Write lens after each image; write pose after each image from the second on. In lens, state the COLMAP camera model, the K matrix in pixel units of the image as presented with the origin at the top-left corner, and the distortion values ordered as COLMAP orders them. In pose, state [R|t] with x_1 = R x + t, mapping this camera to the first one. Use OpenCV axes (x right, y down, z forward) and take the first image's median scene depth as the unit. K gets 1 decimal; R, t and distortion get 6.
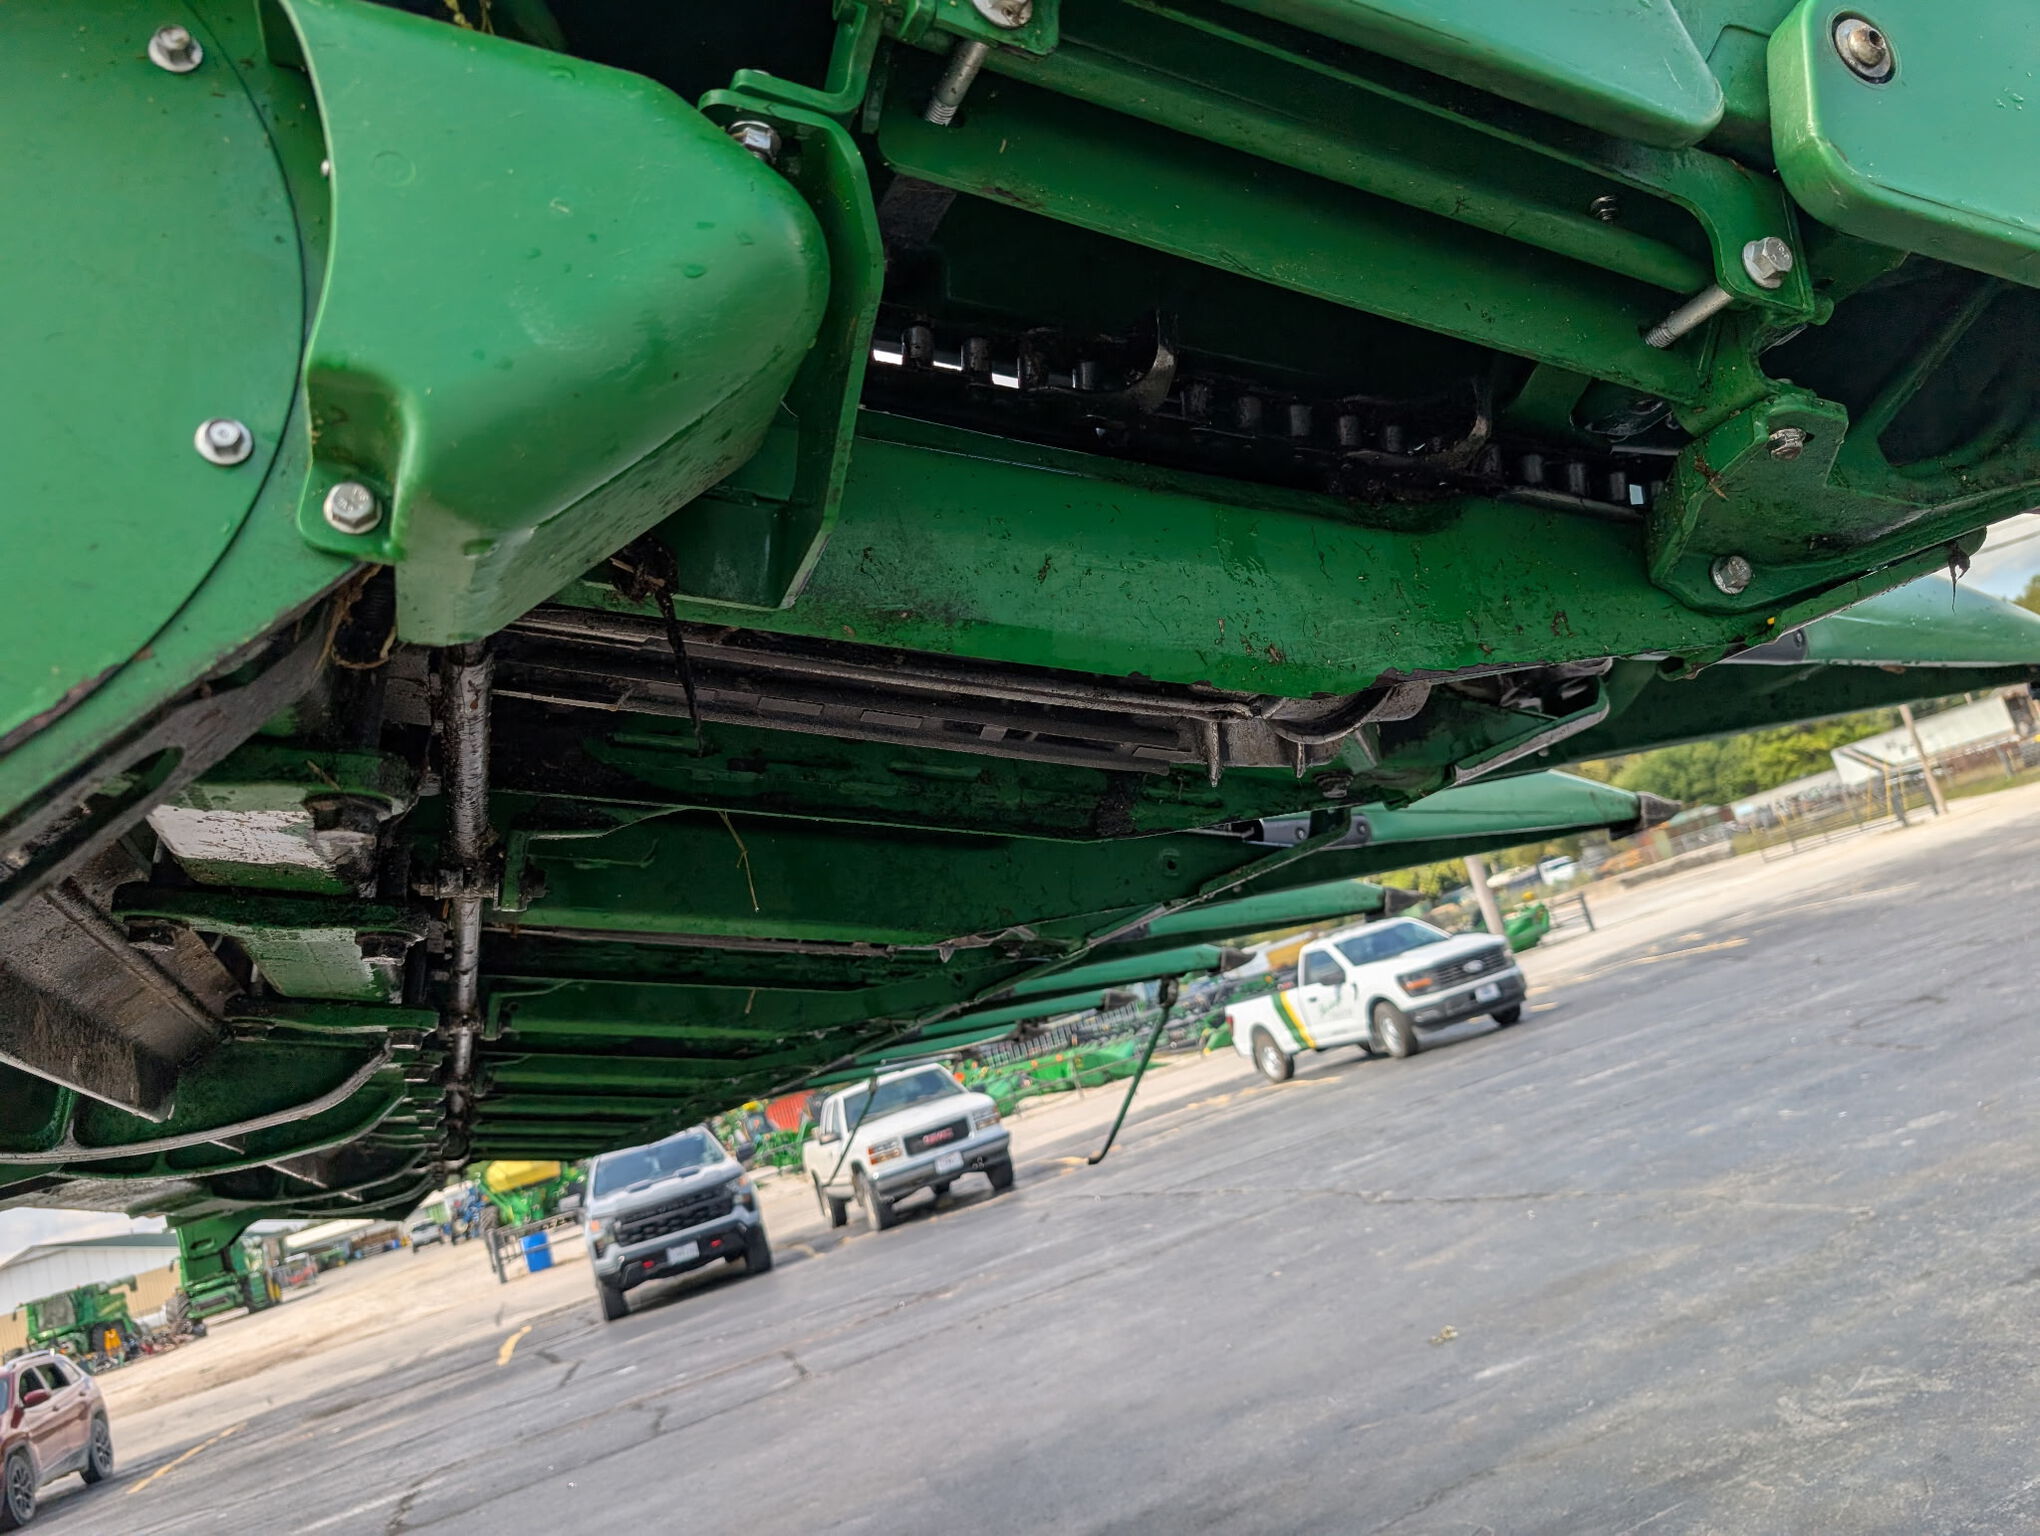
lens RADIAL K [[1470.0, 0, 1010.4], [0, 1470.0, 734.5], [0, 0, 1]] dist [0.011516, -0.010553]
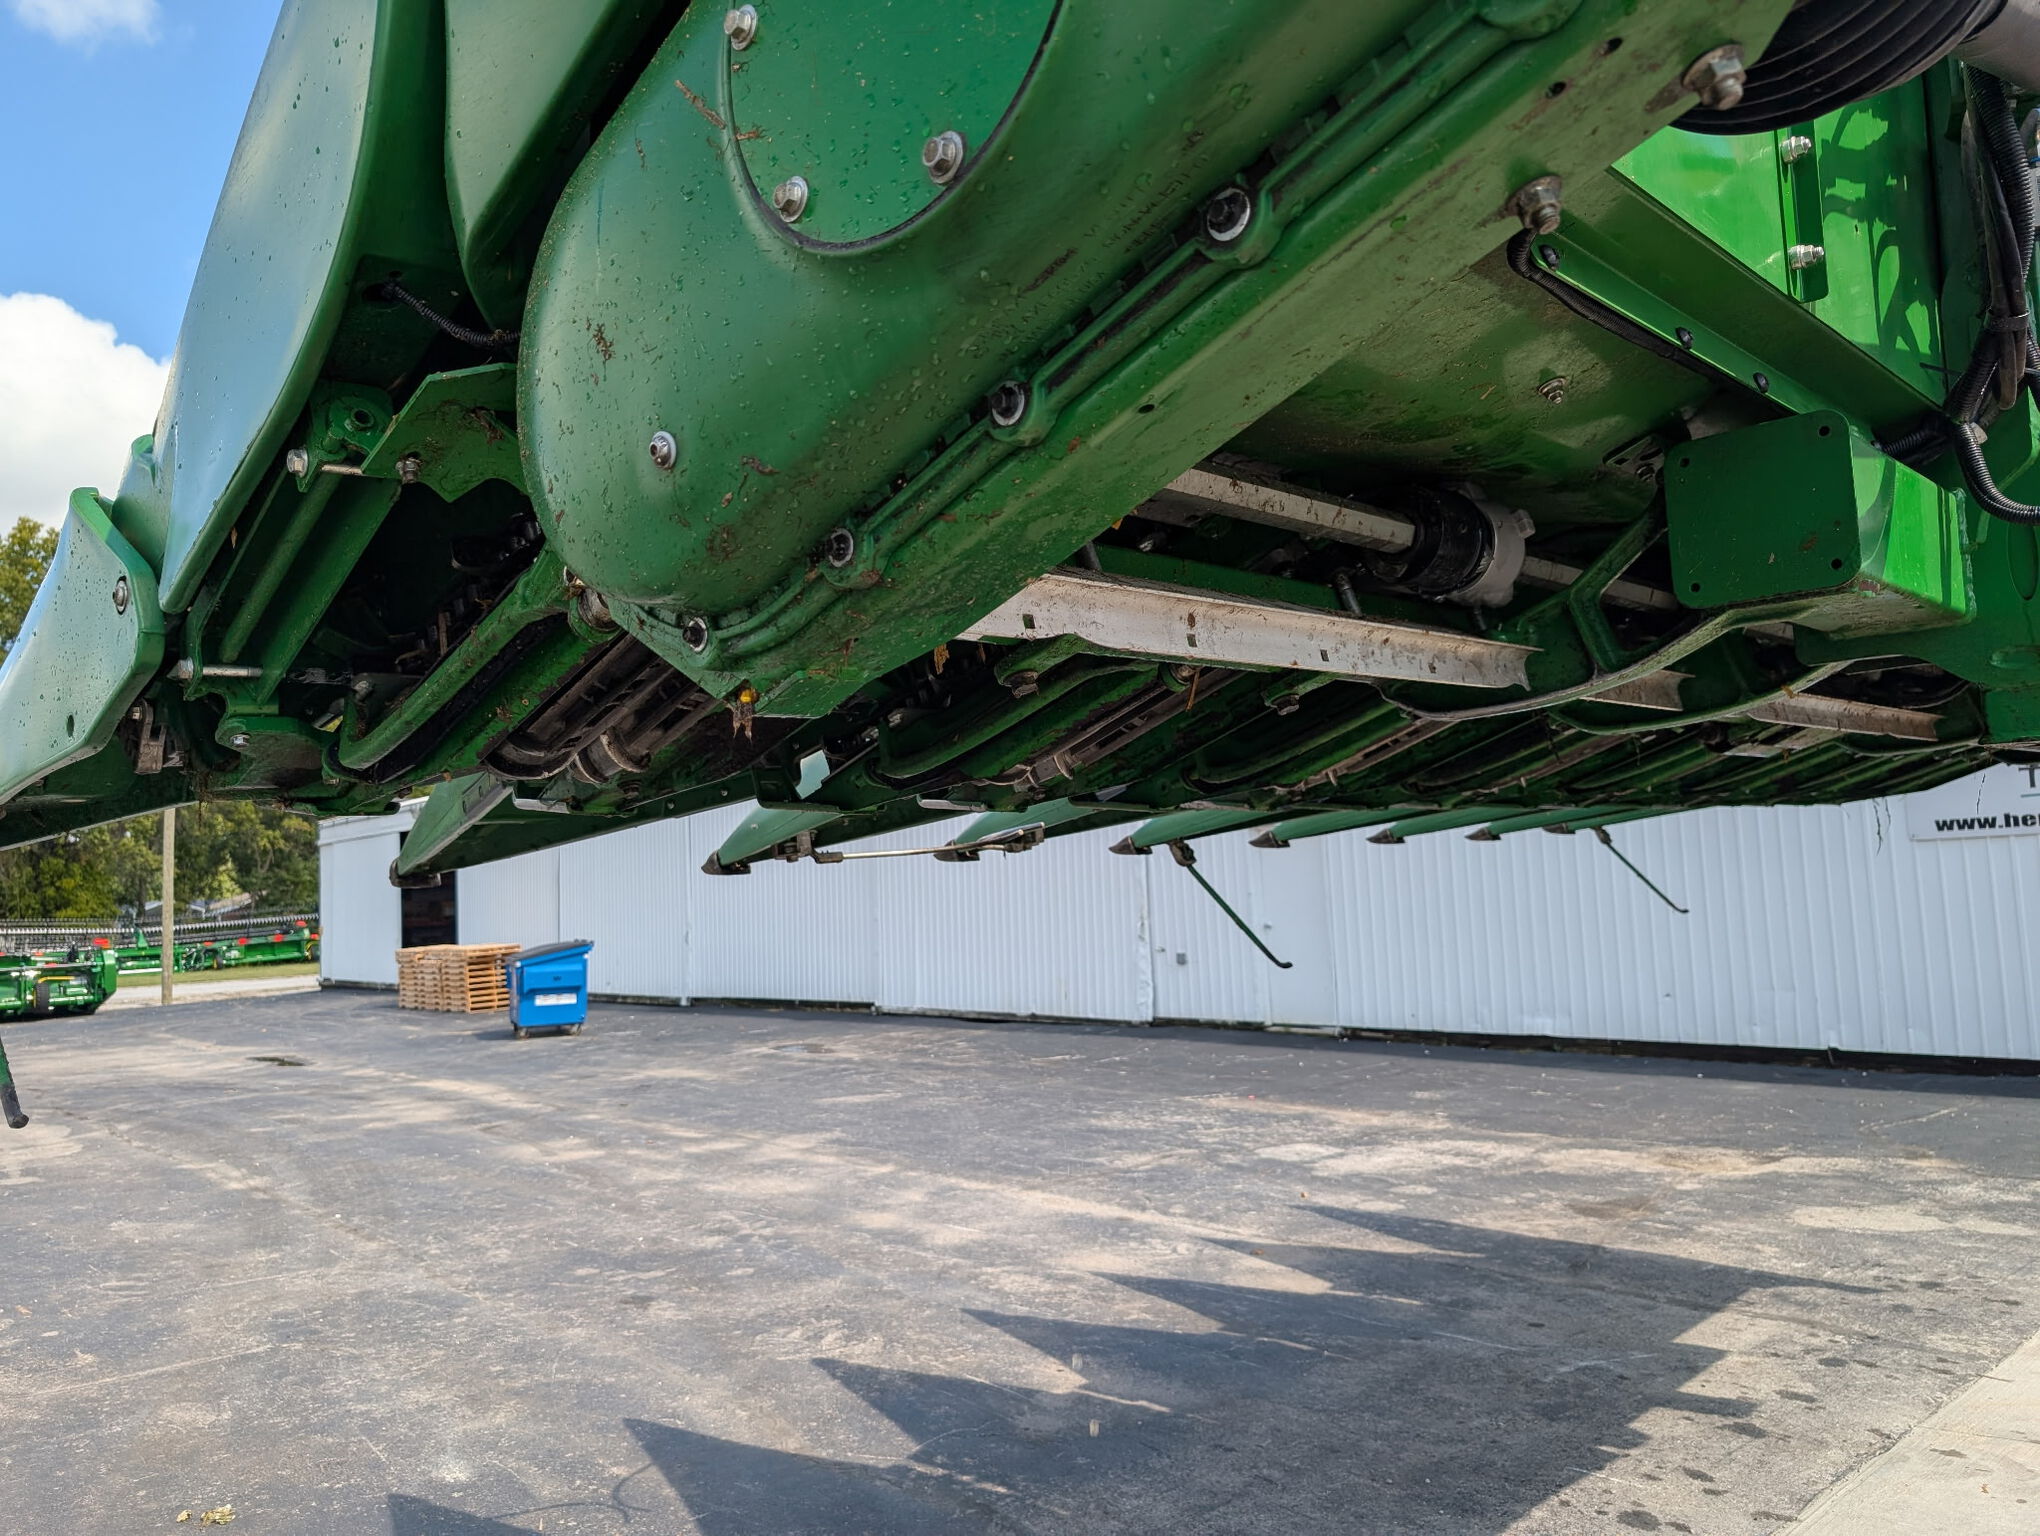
lens RADIAL K [[1470.0, 0, 1001.2], [0, 1470.0, 710.8], [0, 0, 1]] dist [0.011516, -0.010553]
pose [[-0.374586, 0.414344, 0.829460, -0.160499], [-0.028408, 0.889045, -0.456938, 0.114846], [-0.926757, -0.194725, -0.321253, 0.288751]]
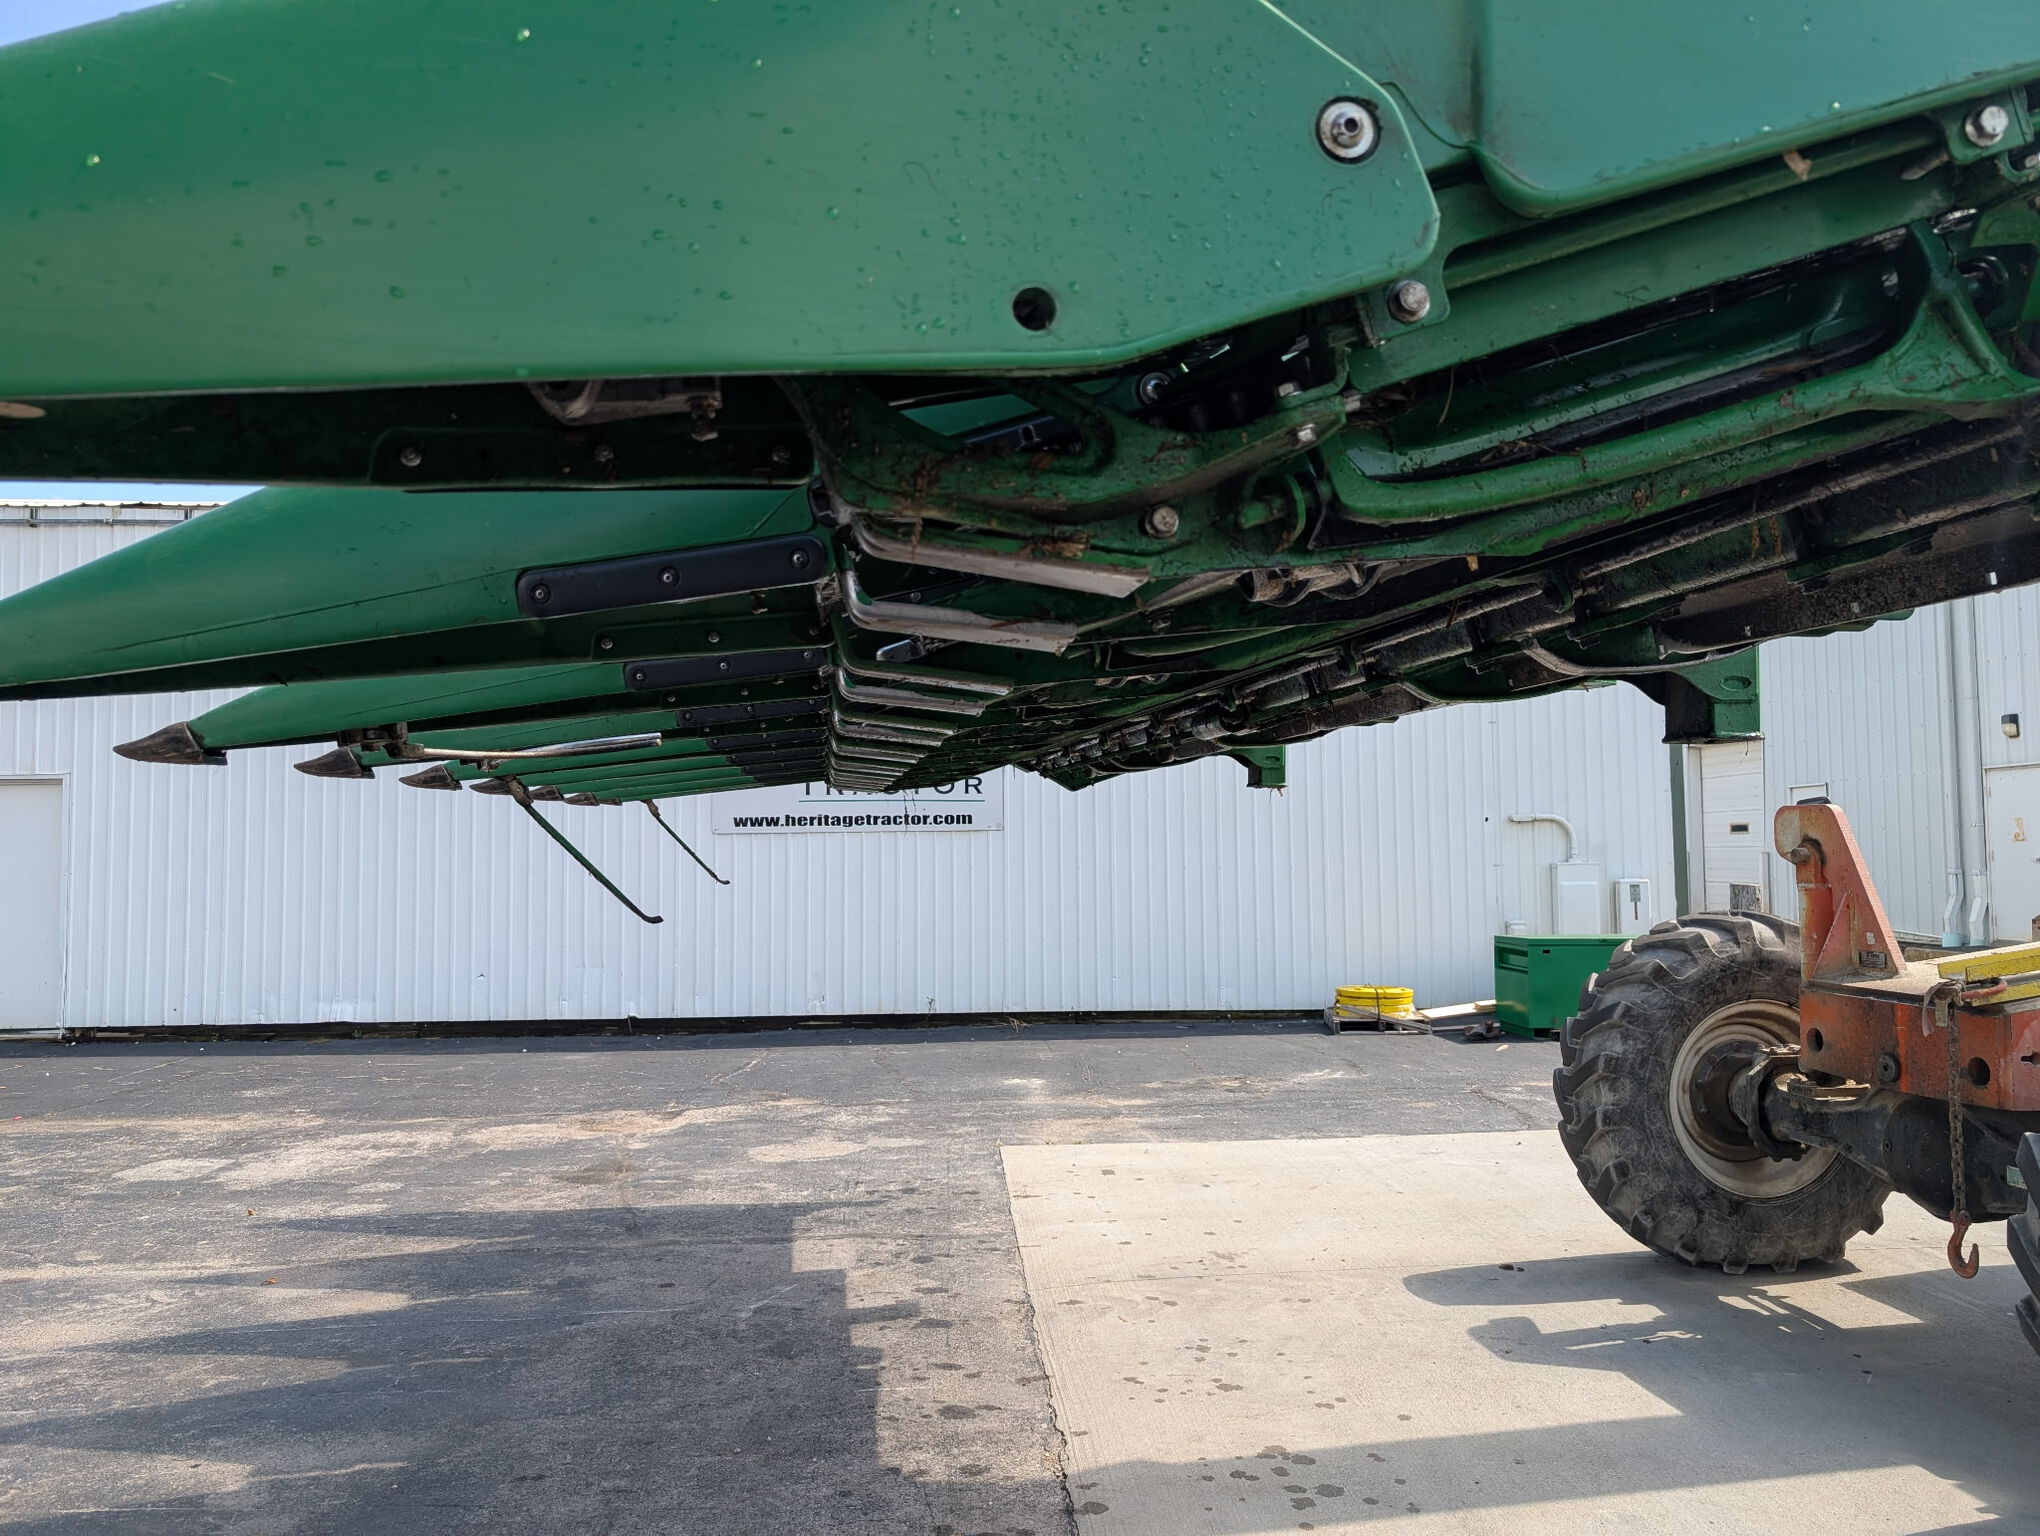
lens RADIAL K [[1470.0, 0, 1034.4], [0, 1470.0, 777.1], [0, 0, 1]] dist [0.011516, -0.010553]
pose [[-0.930396, 0.309072, 0.197073, -0.075946], [0.240590, 0.920523, -0.307823, 0.102932], [-0.276549, -0.238983, -0.930810, 0.342318]]
